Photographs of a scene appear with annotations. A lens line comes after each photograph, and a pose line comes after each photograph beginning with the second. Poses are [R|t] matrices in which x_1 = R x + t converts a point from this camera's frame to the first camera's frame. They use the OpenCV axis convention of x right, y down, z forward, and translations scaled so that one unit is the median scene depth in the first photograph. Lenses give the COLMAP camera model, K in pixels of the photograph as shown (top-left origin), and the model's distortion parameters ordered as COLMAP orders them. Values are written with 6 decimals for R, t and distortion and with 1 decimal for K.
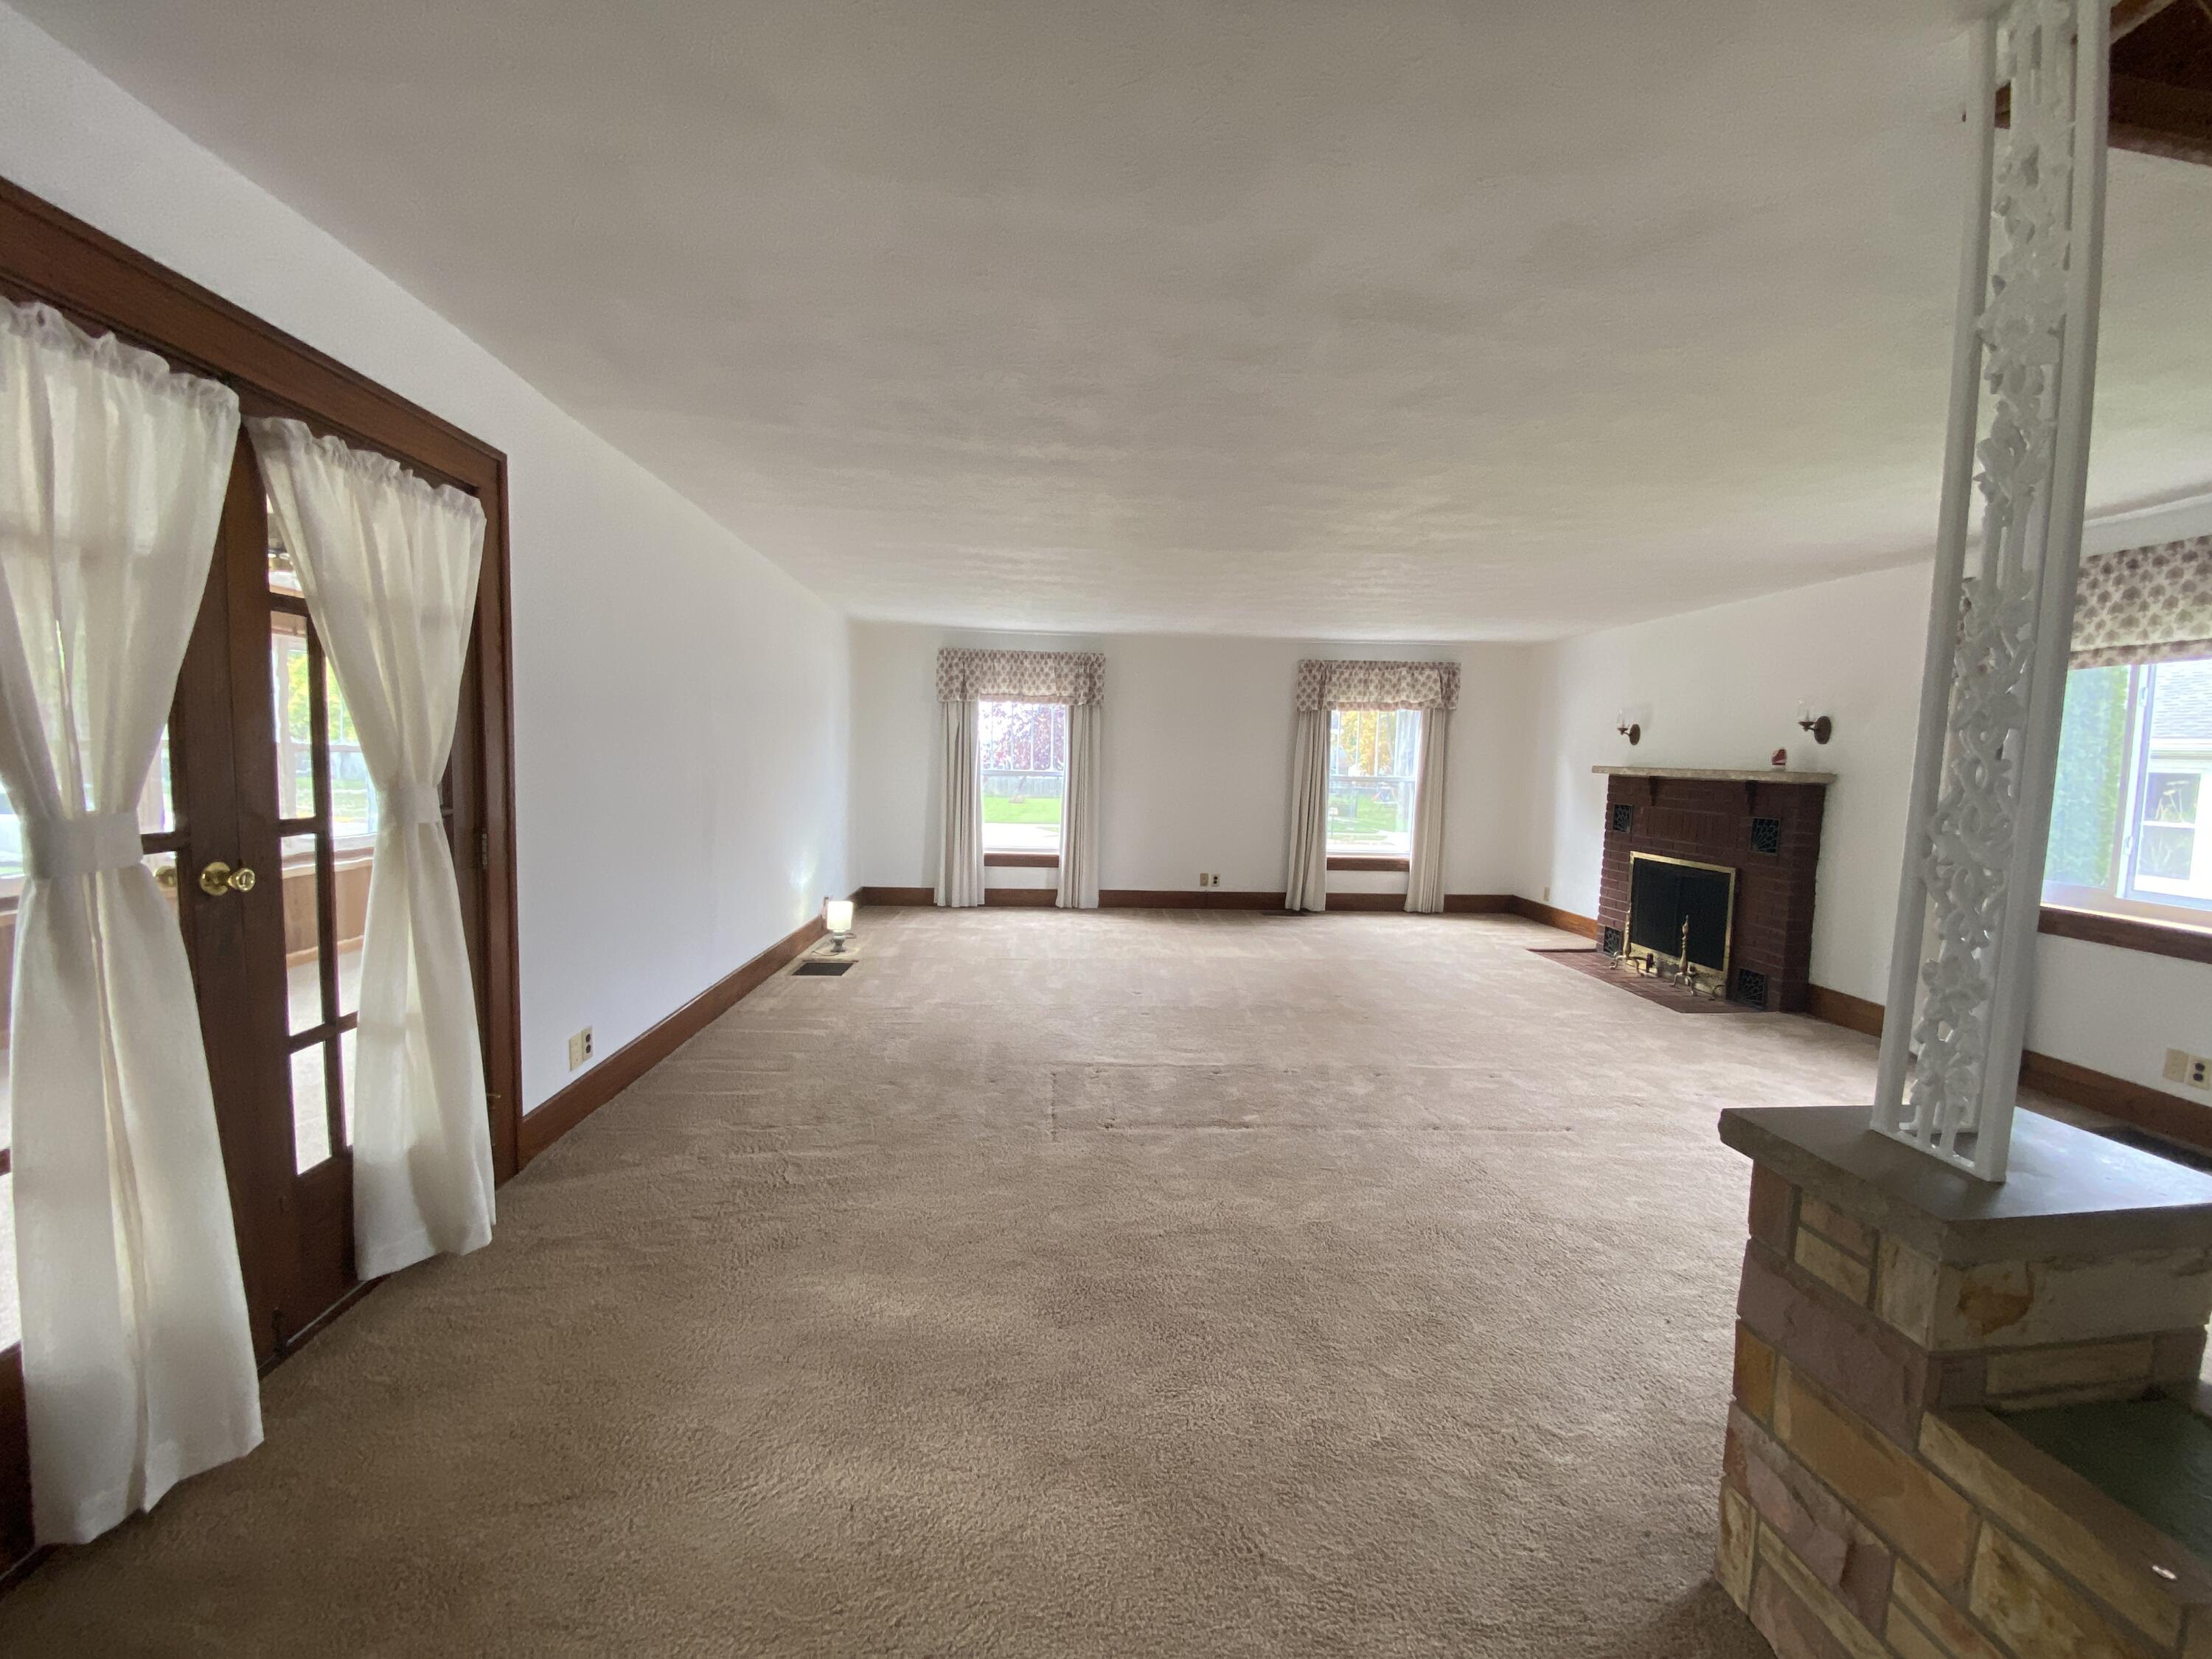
lens RADIAL K [[889.1, 0, 1124.1], [0, 889.1, 848.7], [0, 0, 1]] dist [0.000923, -0.011718]
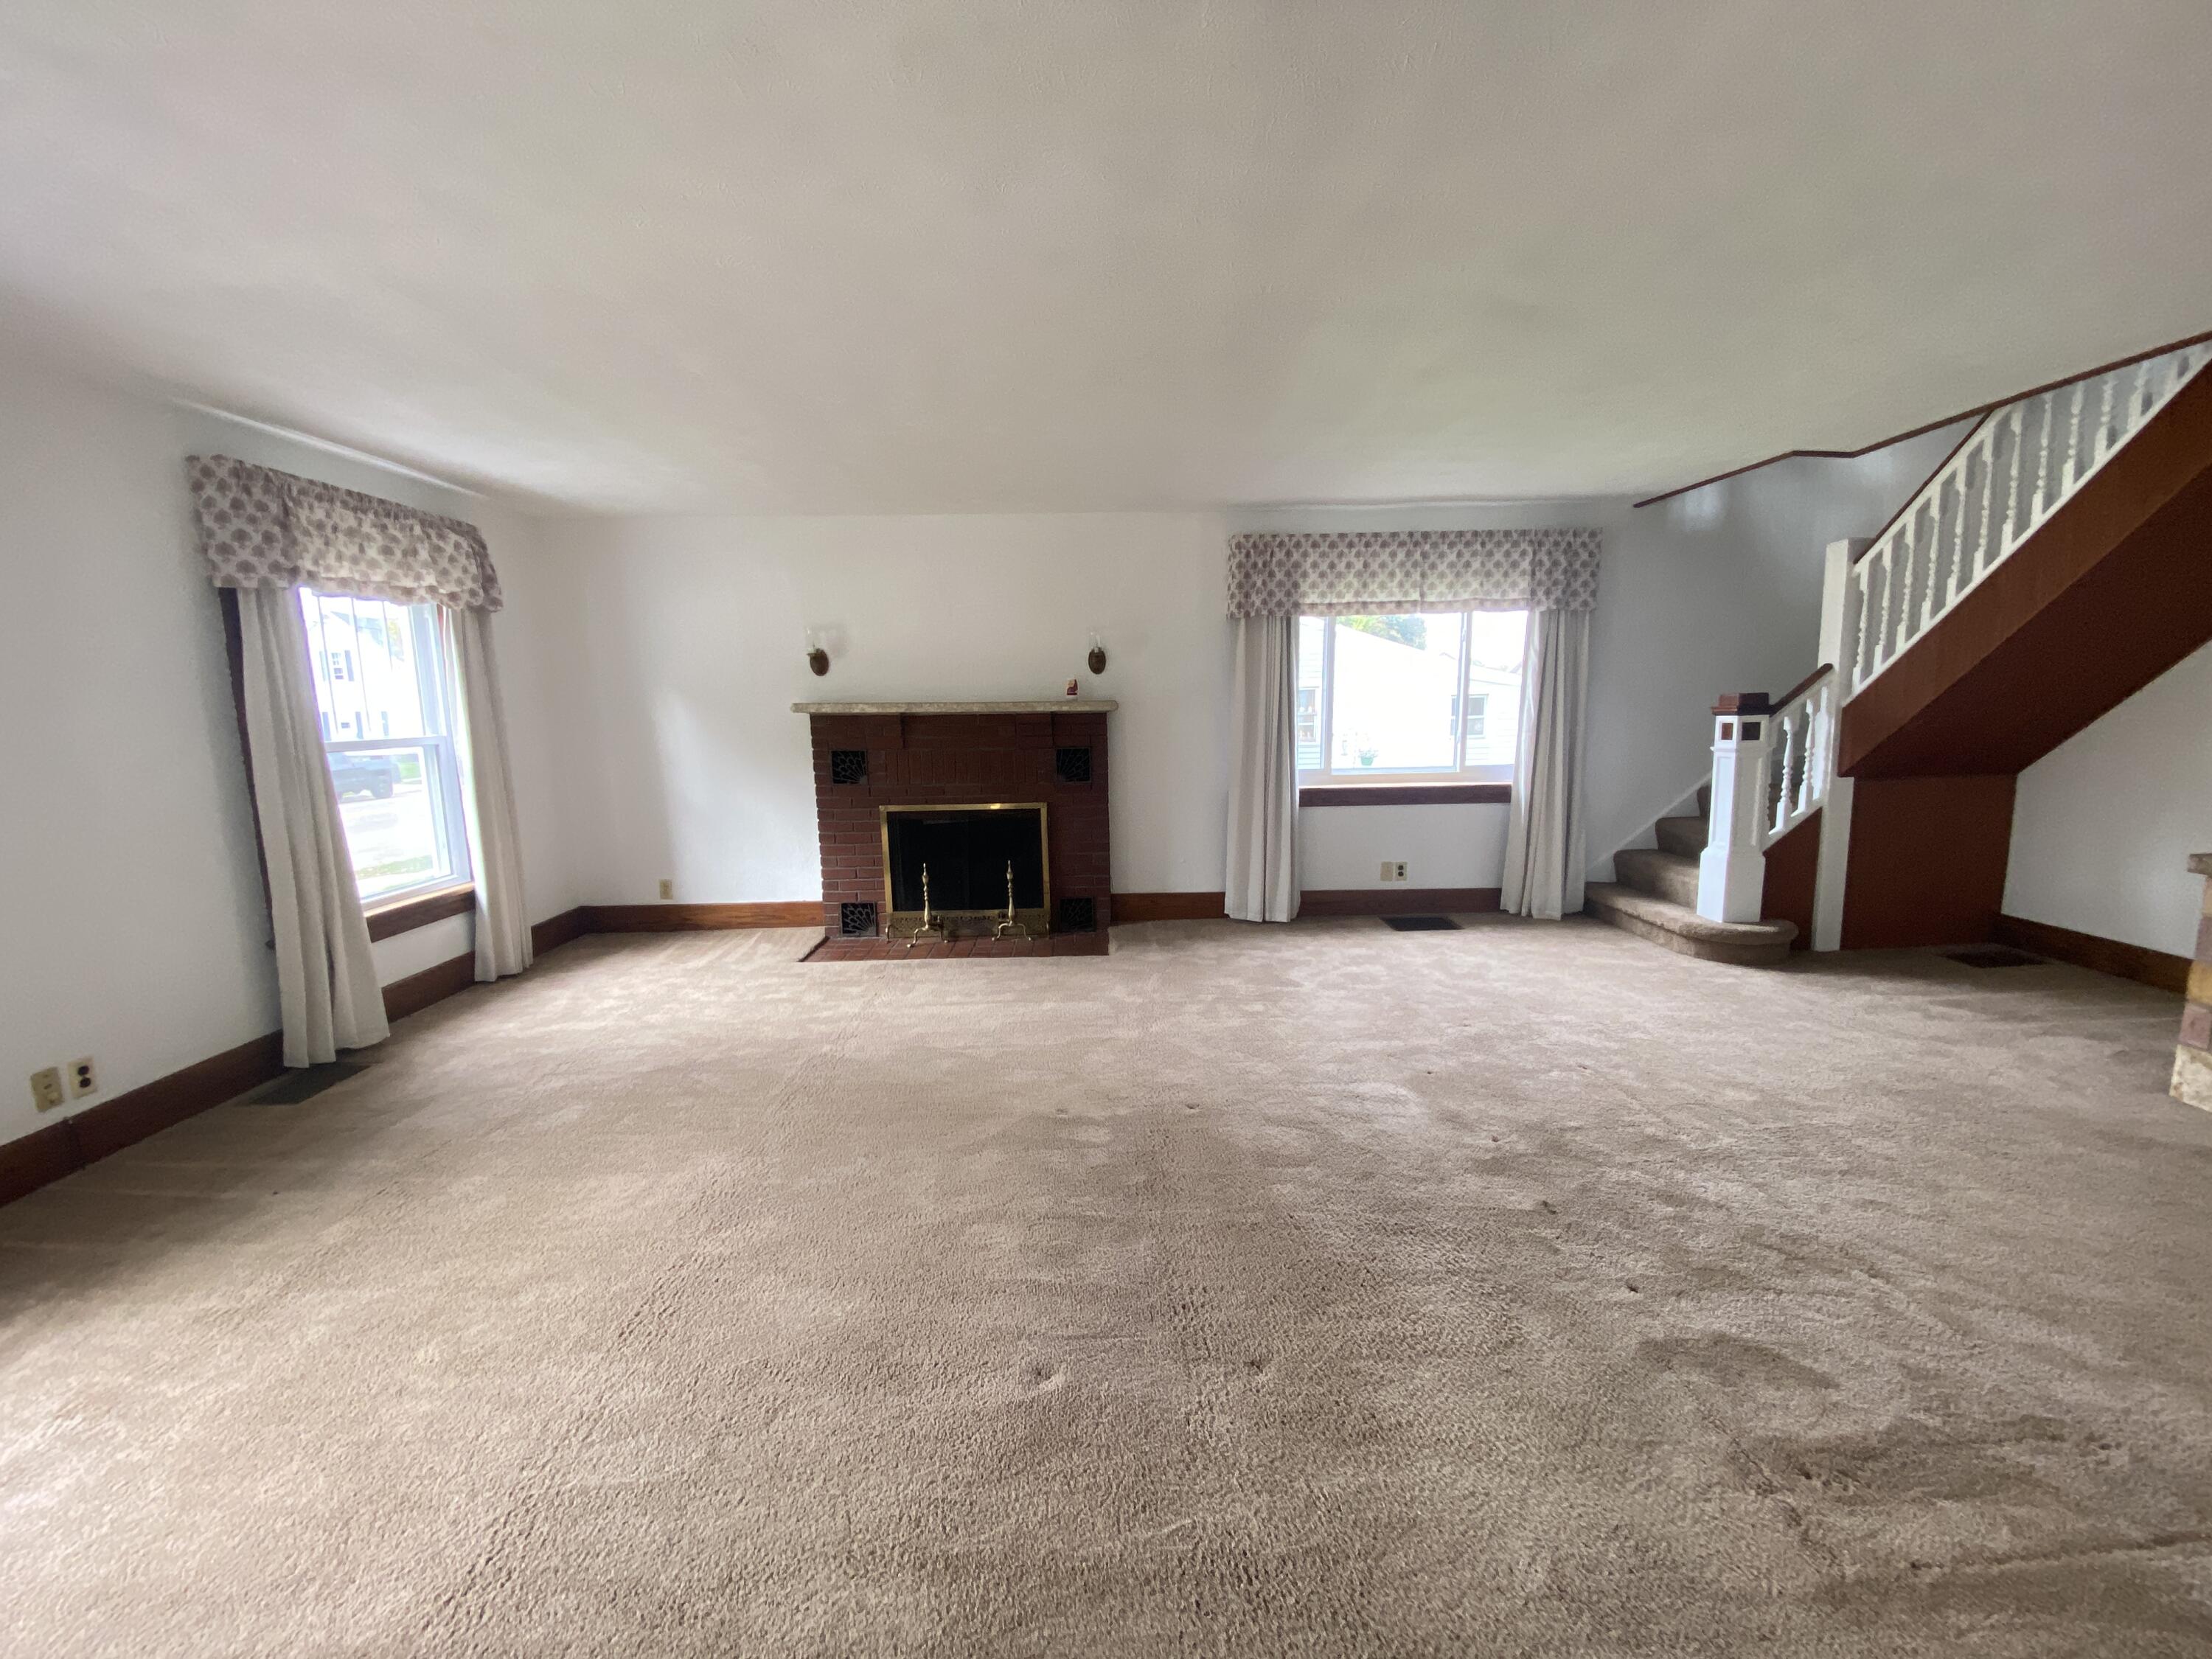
lens RADIAL K [[889.1, 0, 1107.6], [0, 889.1, 831.8], [0, 0, 1]] dist [0.000923, -0.011718]
pose [[0.091683, -0.171923, 0.980835, -0.274208], [0.125949, 0.979075, 0.159841, -0.095131], [-0.987791, 0.108881, 0.111418, 0.846062]]
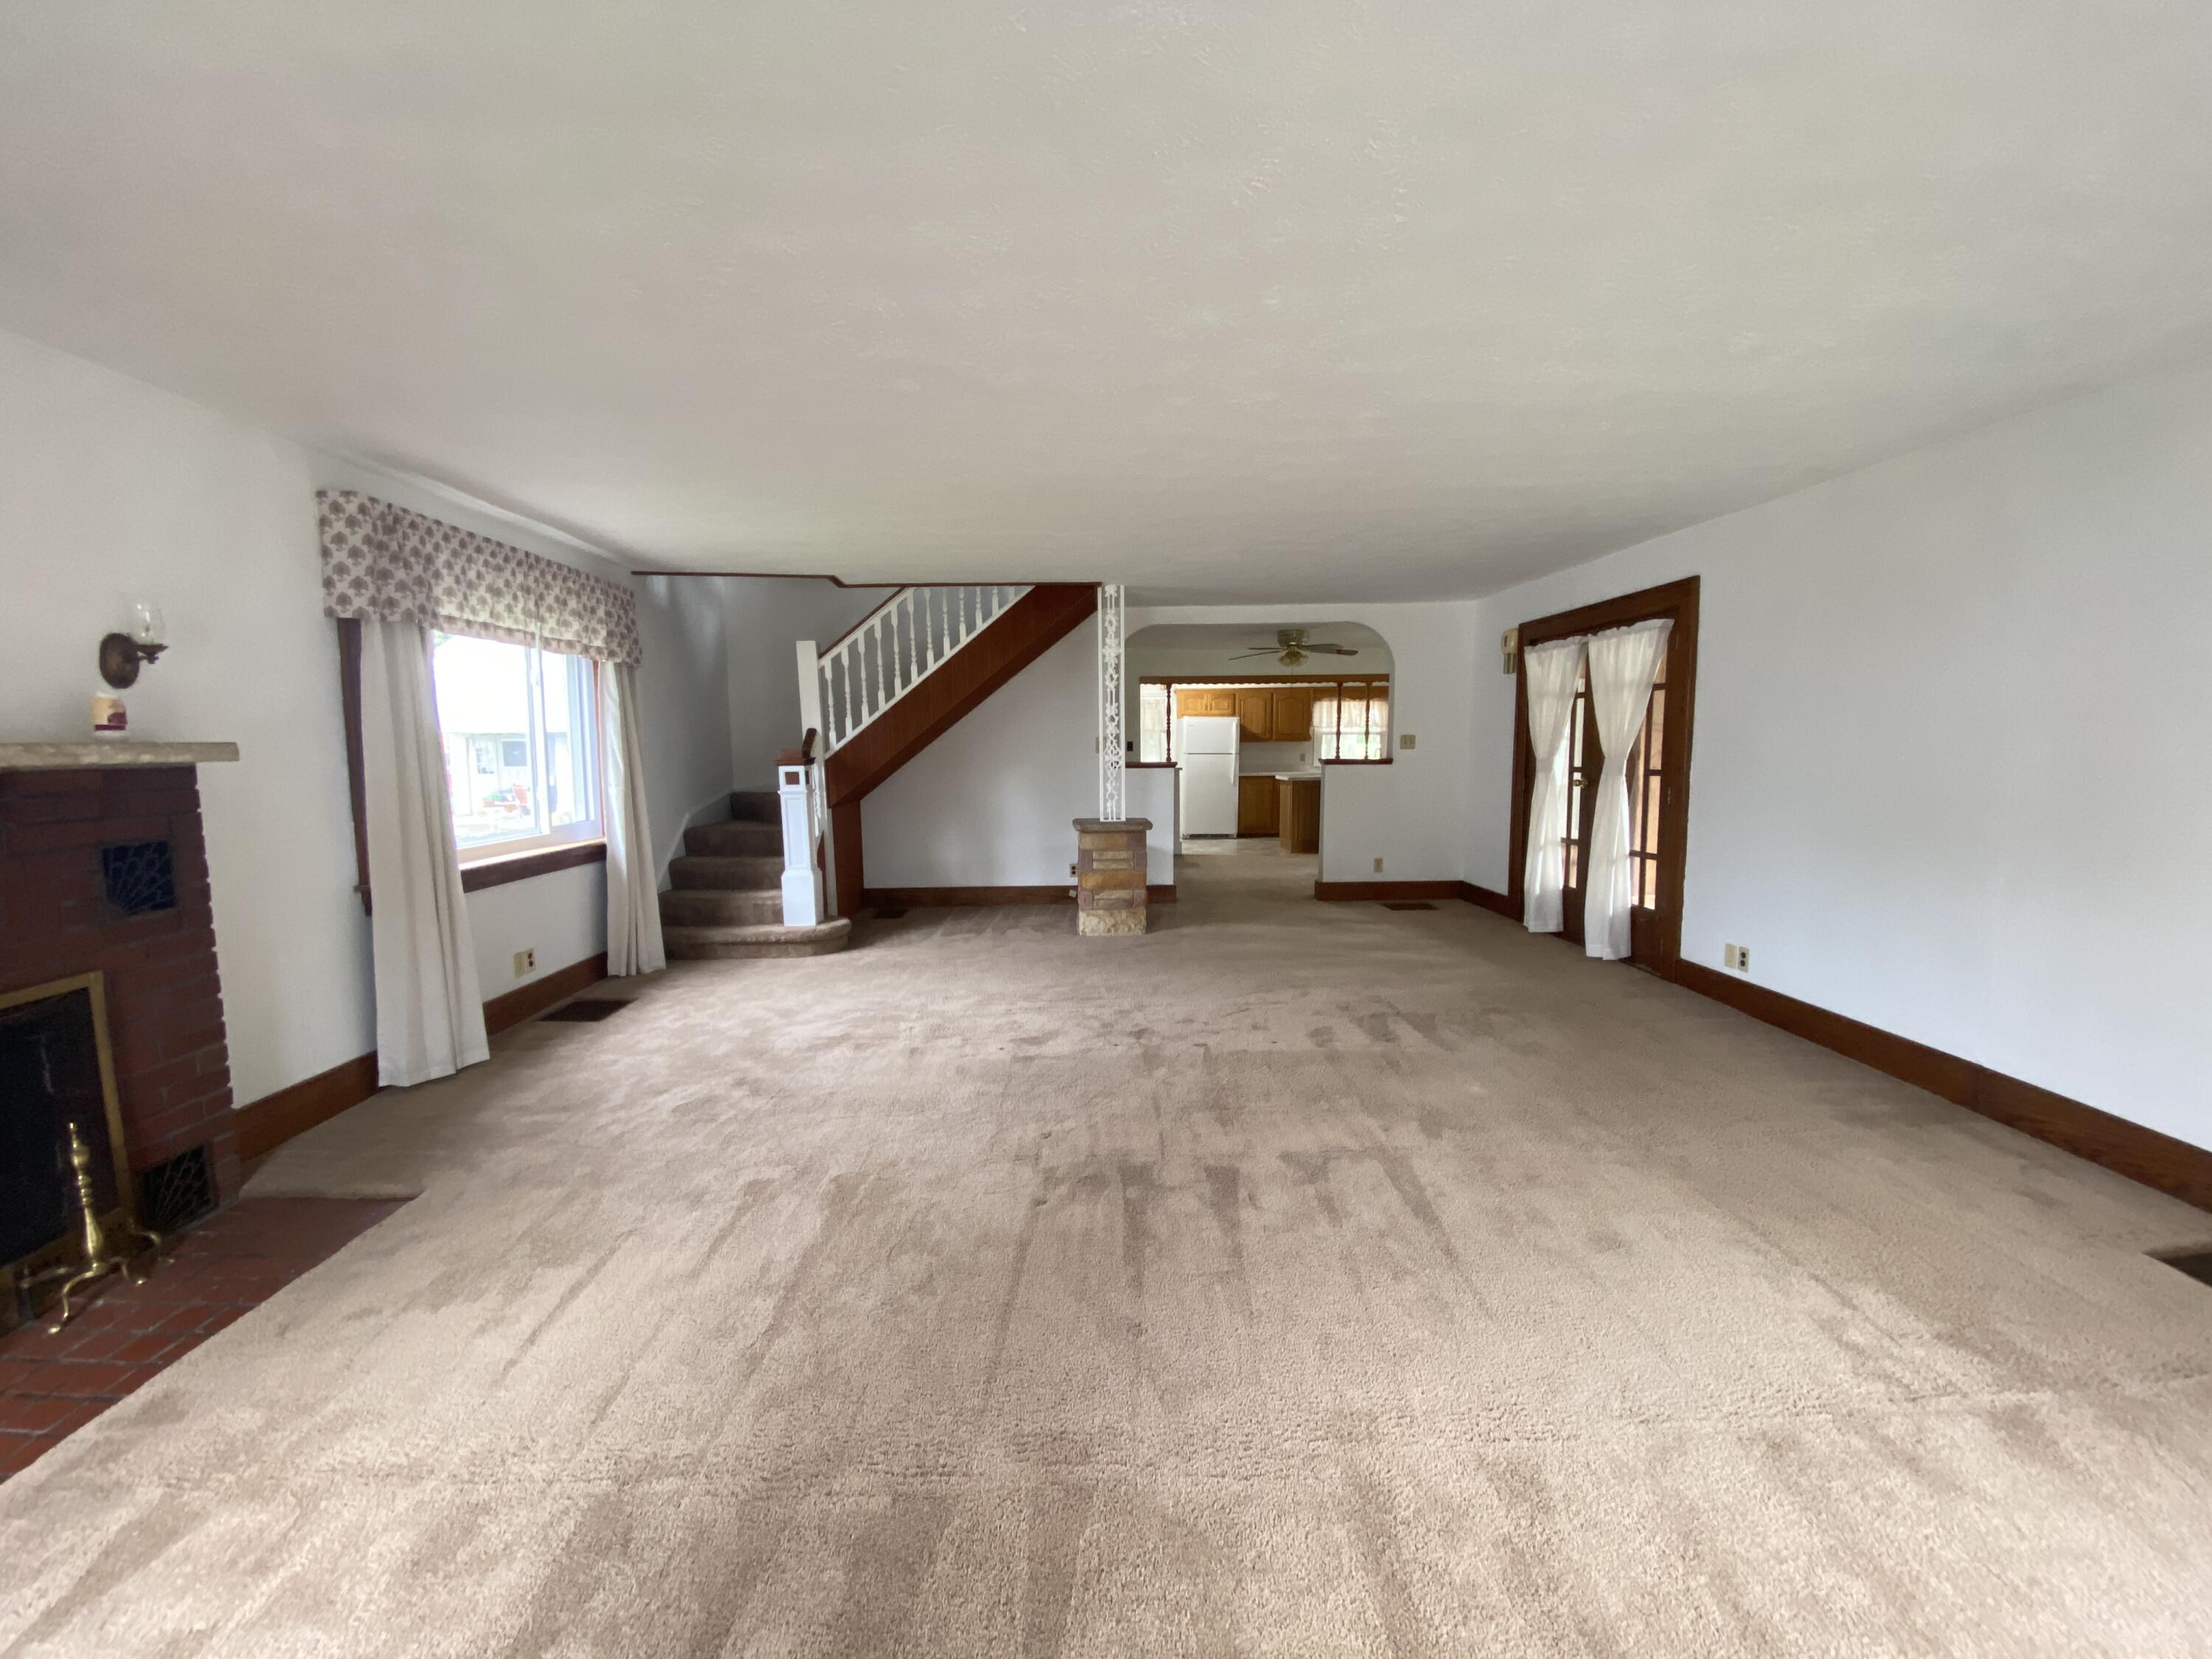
lens RADIAL K [[889.1, 0, 1106.5], [0, 889.1, 824.9], [0, 0, 1]] dist [0.000923, -0.011718]
pose [[-0.997012, -0.030120, 0.071137, 0.166542], [-0.015802, 0.980904, 0.193851, -0.138305], [-0.075617, 0.192148, -0.978448, 1.384007]]
